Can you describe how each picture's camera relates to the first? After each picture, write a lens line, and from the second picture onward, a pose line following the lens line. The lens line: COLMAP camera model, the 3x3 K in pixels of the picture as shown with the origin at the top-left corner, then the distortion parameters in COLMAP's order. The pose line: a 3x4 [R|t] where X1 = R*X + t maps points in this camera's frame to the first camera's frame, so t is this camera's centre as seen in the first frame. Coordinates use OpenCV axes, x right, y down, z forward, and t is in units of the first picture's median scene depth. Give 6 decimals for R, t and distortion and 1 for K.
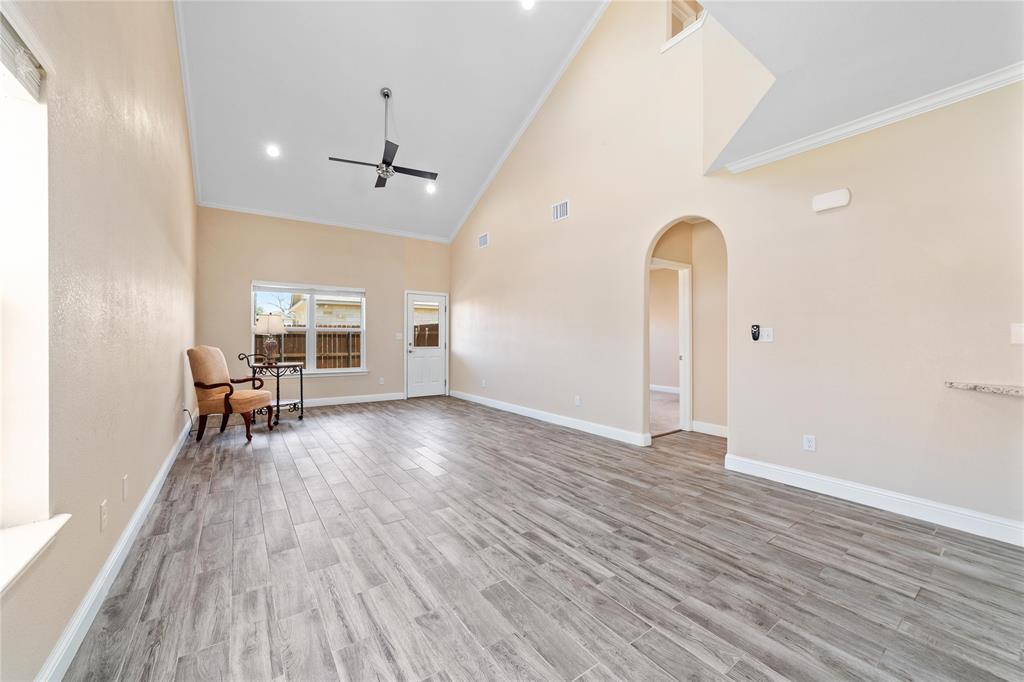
lens RADIAL K [[391.8, 0, 514.1], [0, 391.8, 339.1], [0, 0, 1]] dist [-0.026832, 0.008602]
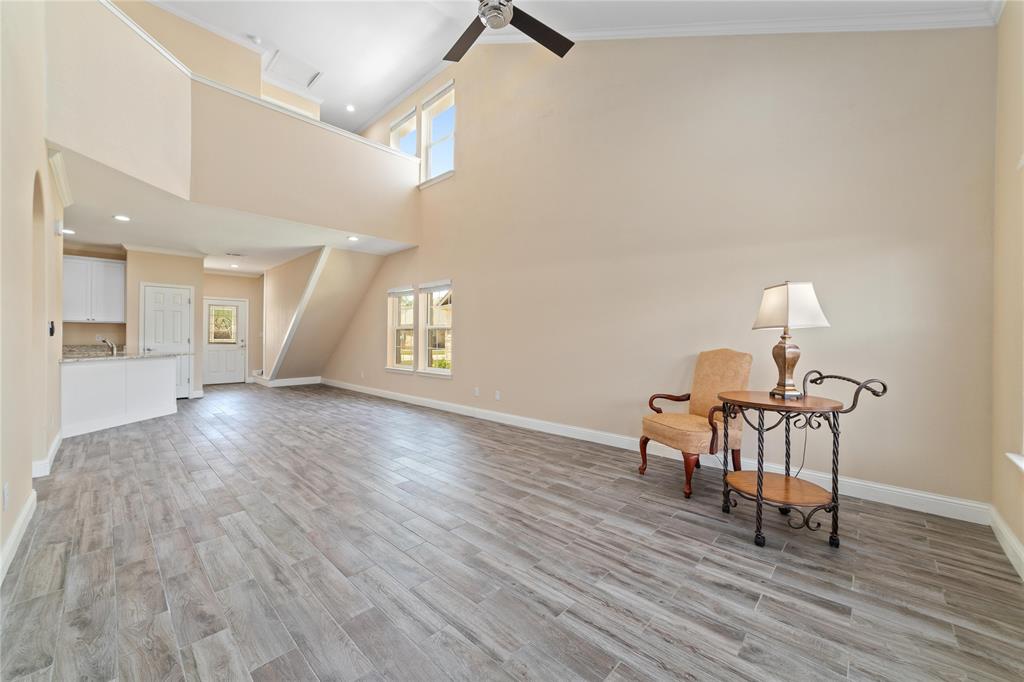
lens RADIAL K [[391.8, 0, 514.1], [0, 391.8, 339.1], [0, 0, 1]] dist [-0.026832, 0.008602]
pose [[-0.981256, -0.006904, -0.192584, -0.342638], [-0.007992, 0.999956, 0.004873, -0.002343], [0.192542, 0.006321, -0.981268, 1.986591]]
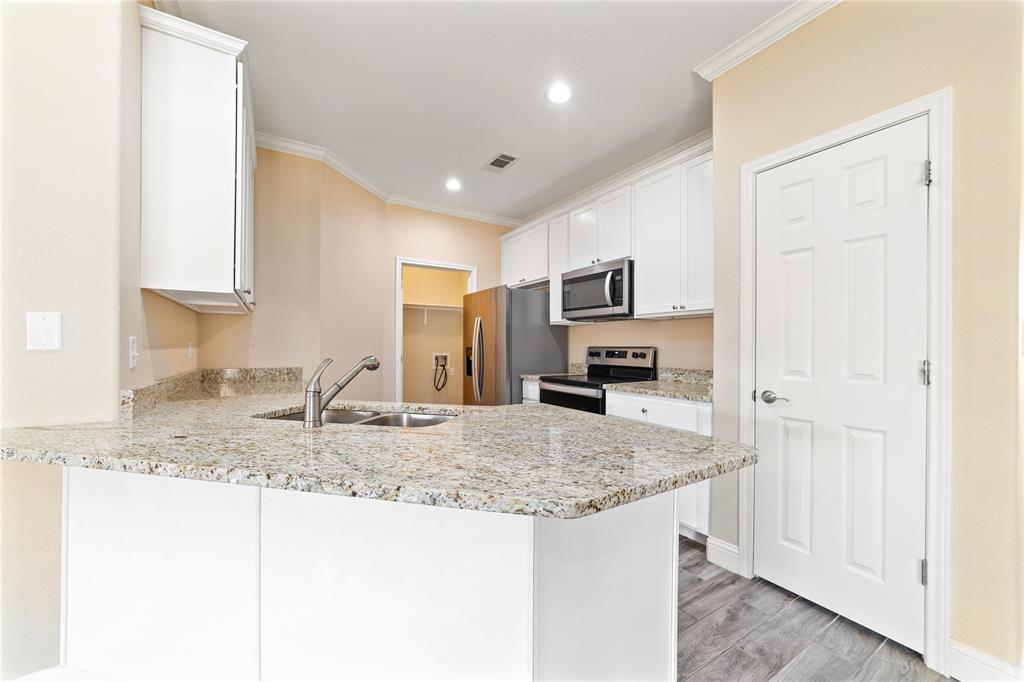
lens RADIAL K [[394.6, 0, 510.2], [0, 394.6, 346.9], [0, 0, 1]] dist [-0.027185, 0.008815]
pose [[0.068975, -0.002110, 0.997616, 0.466925], [-0.004774, 0.999986, 0.002445, 0.003966], [-0.997607, -0.004931, 0.068964, 0.172386]]
